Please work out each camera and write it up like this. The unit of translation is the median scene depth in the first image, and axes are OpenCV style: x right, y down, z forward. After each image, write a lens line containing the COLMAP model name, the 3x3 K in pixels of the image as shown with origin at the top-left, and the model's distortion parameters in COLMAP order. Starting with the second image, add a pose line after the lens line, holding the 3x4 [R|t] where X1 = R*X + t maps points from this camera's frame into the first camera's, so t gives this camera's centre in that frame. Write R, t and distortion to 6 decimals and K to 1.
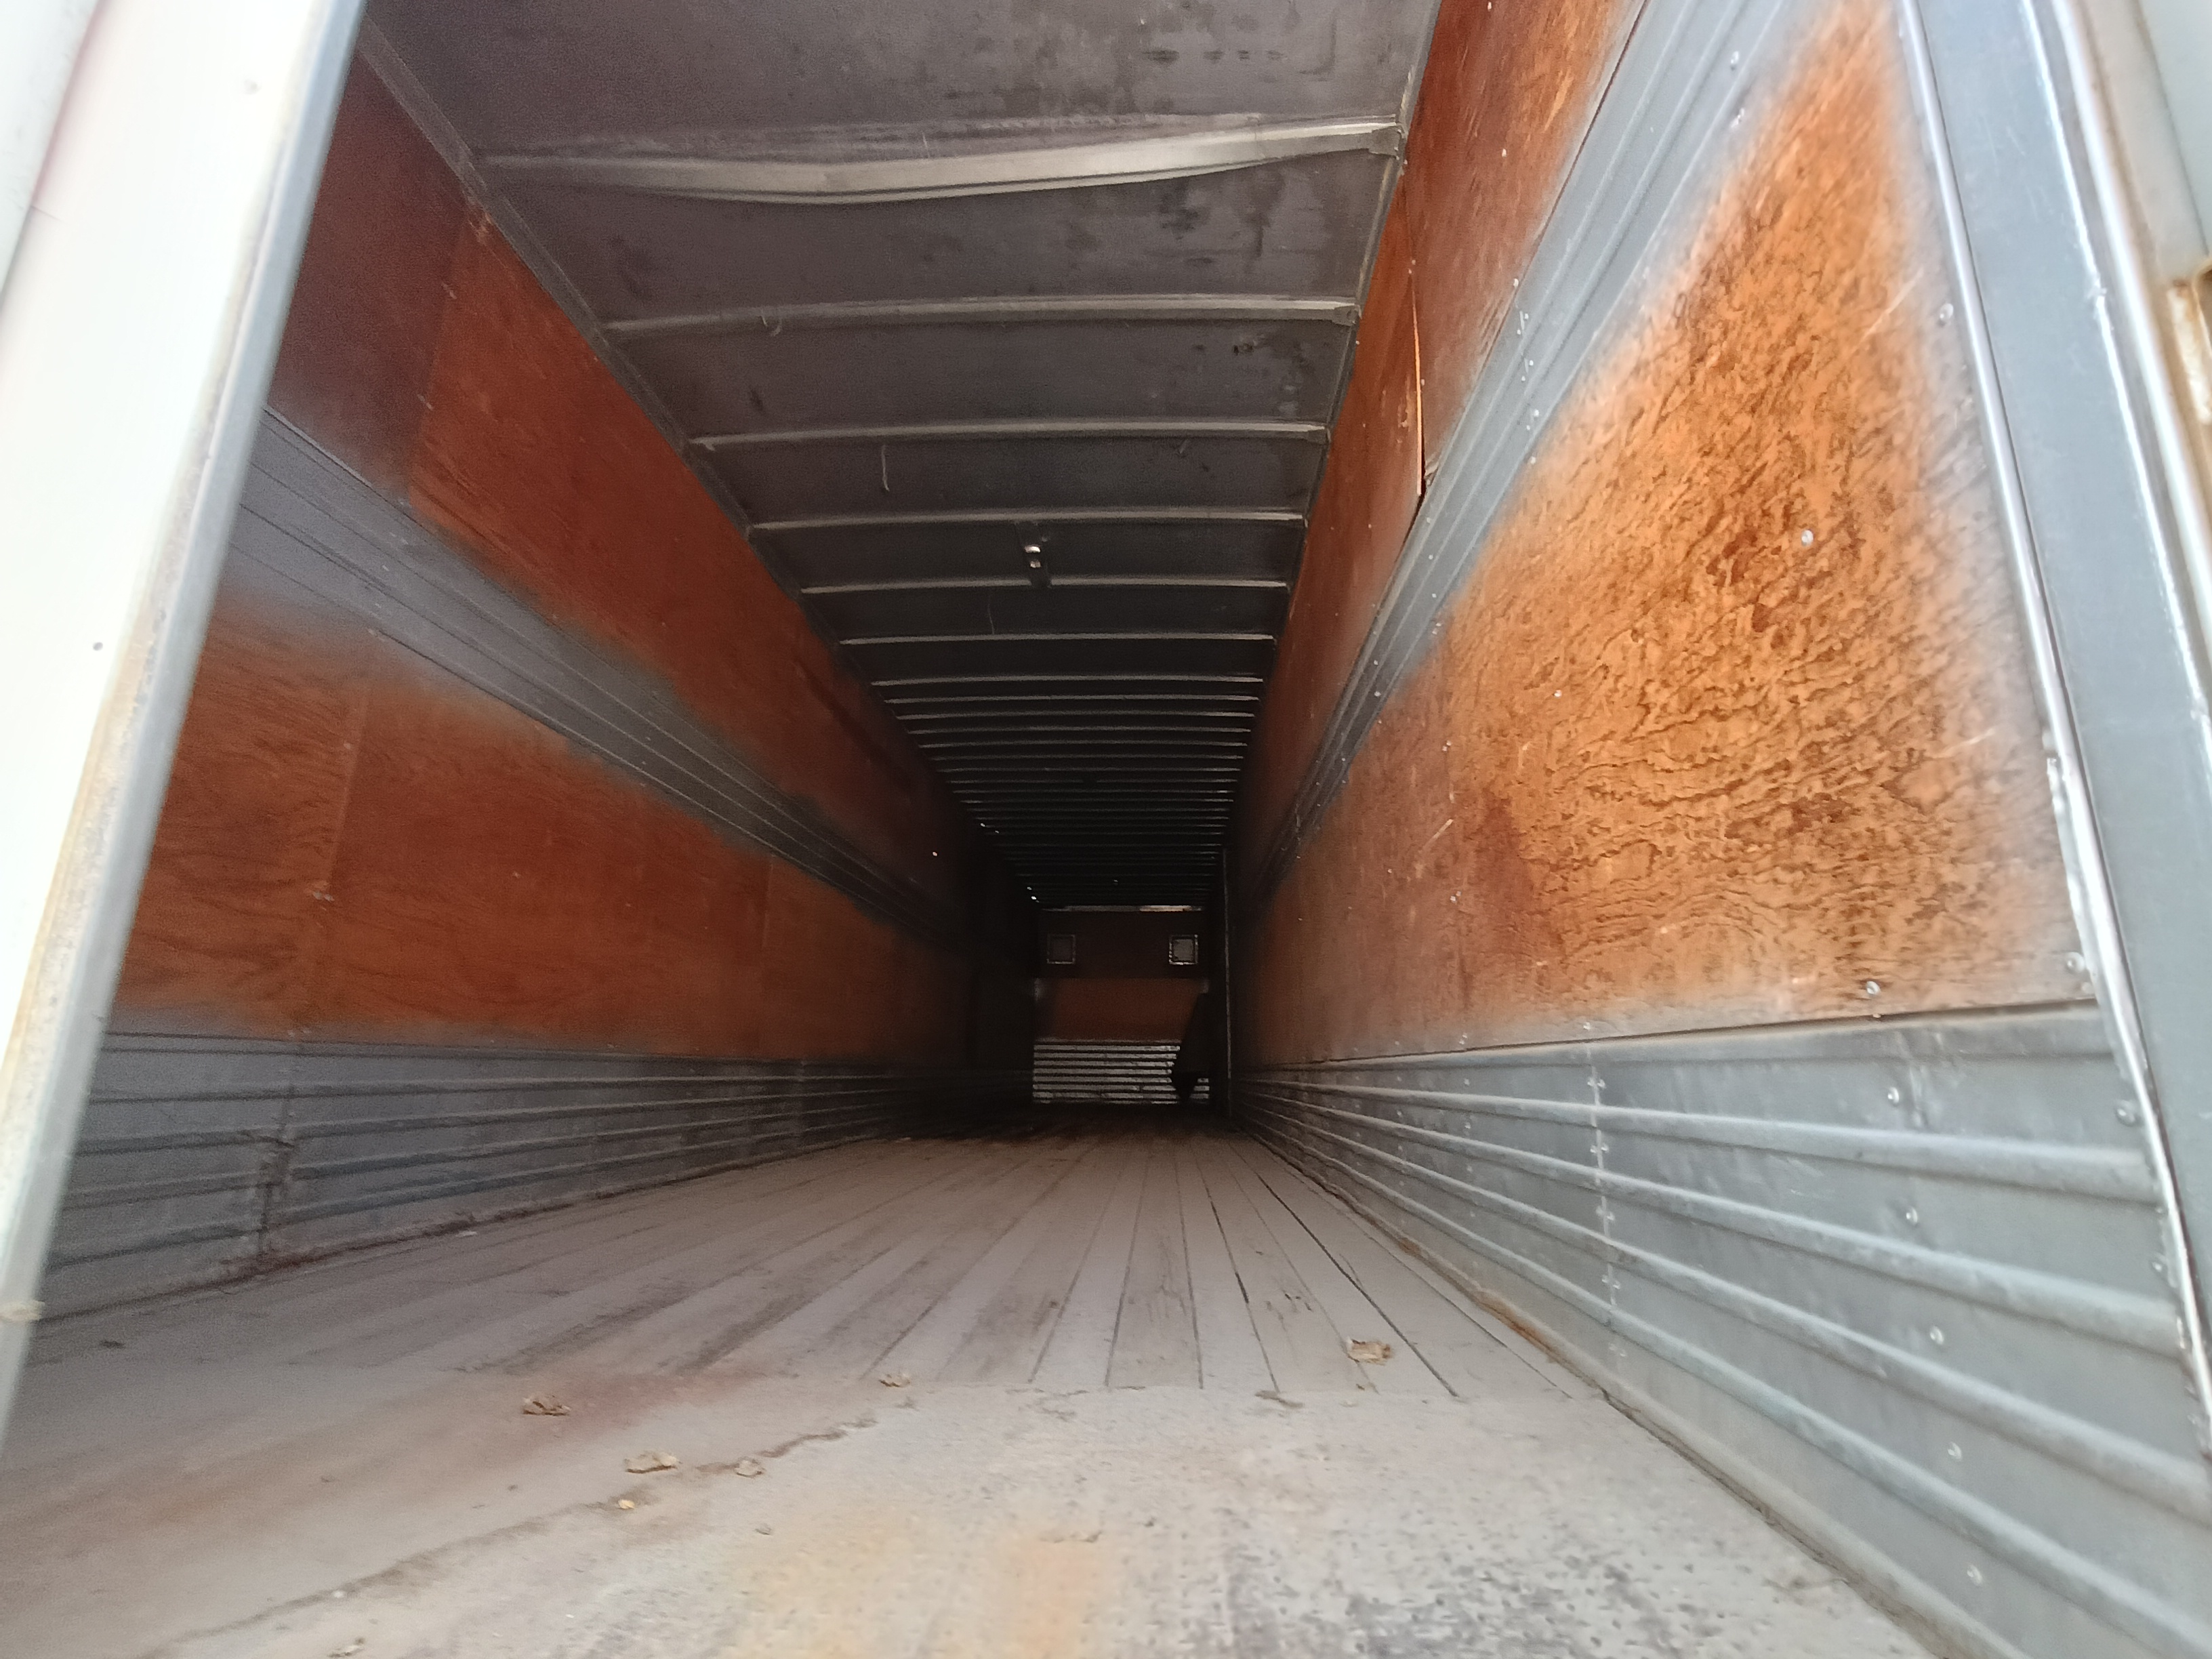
lens RADIAL K [[1025.5, 0, 1135.9], [0, 1025.5, 828.8], [0, 0, 1]] dist [0.002201, 0.000721]
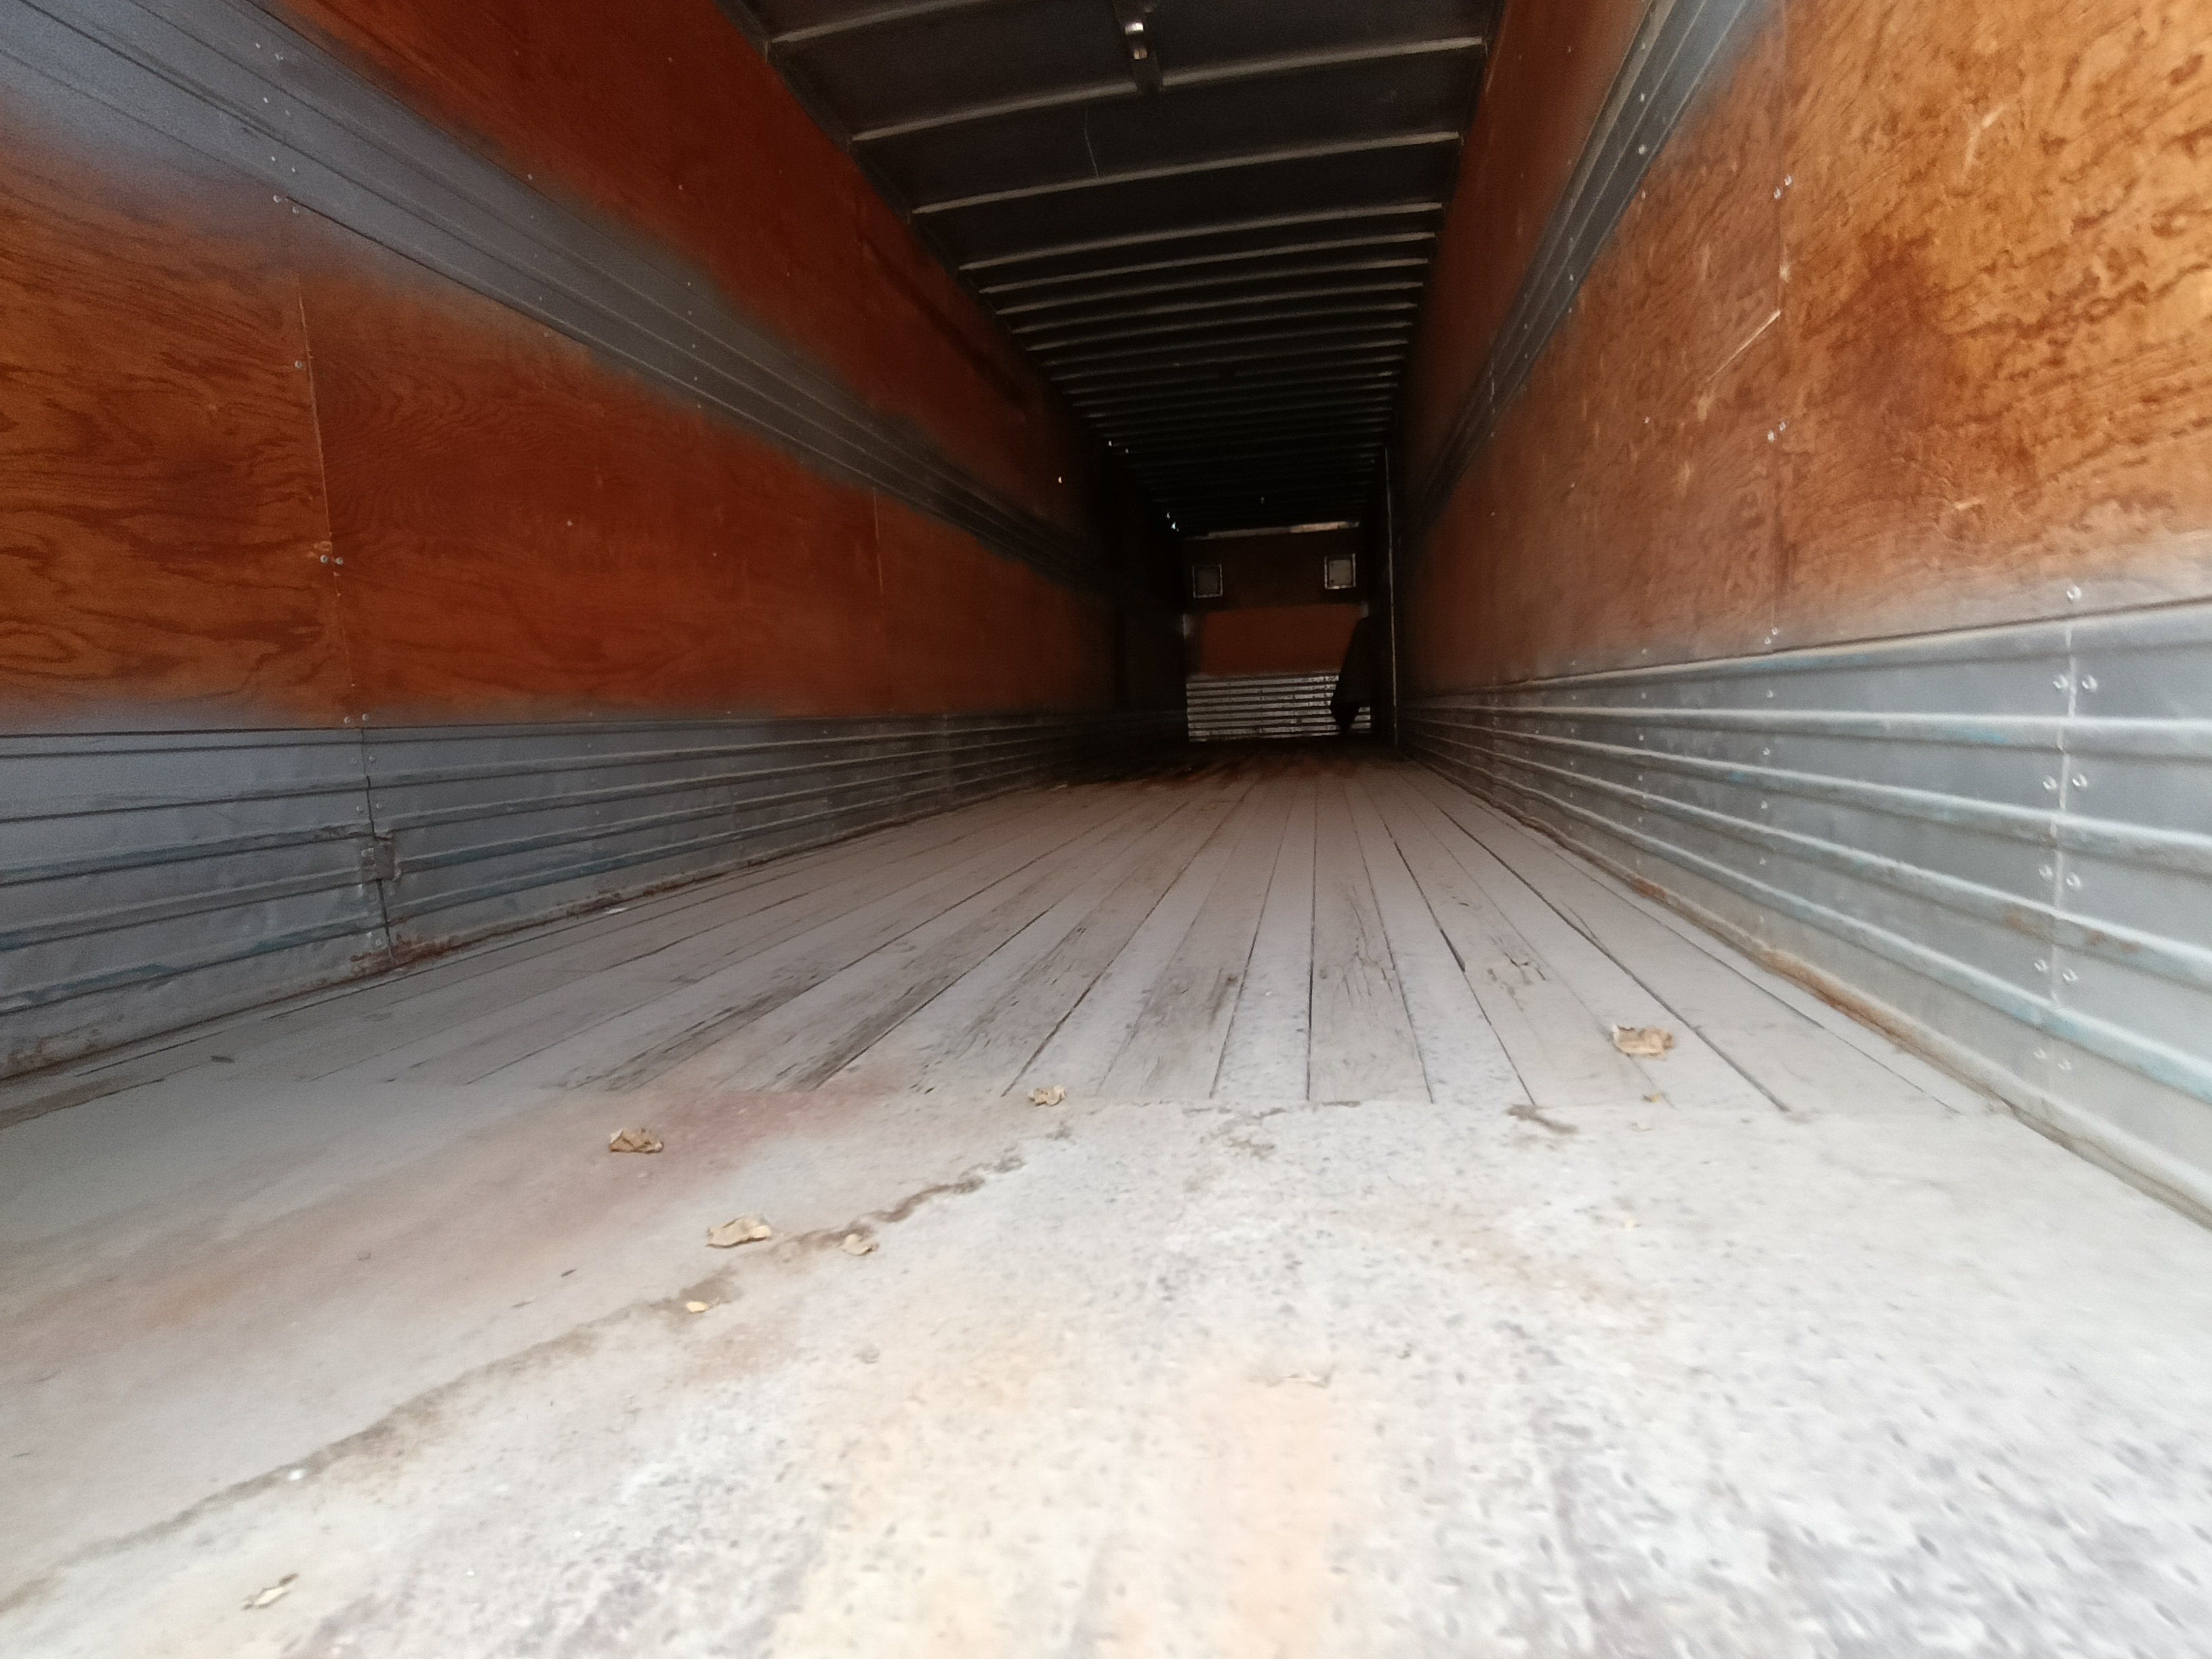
lens RADIAL K [[1025.5, 0, 1135.9], [0, 1025.5, 828.8], [0, 0, 1]] dist [0.002201, 0.000721]
pose [[0.987679, -0.041092, -0.151003, -0.025012], [0.090322, 0.937659, 0.335616, 0.054639], [0.127799, -0.345120, 0.929817, 0.248111]]
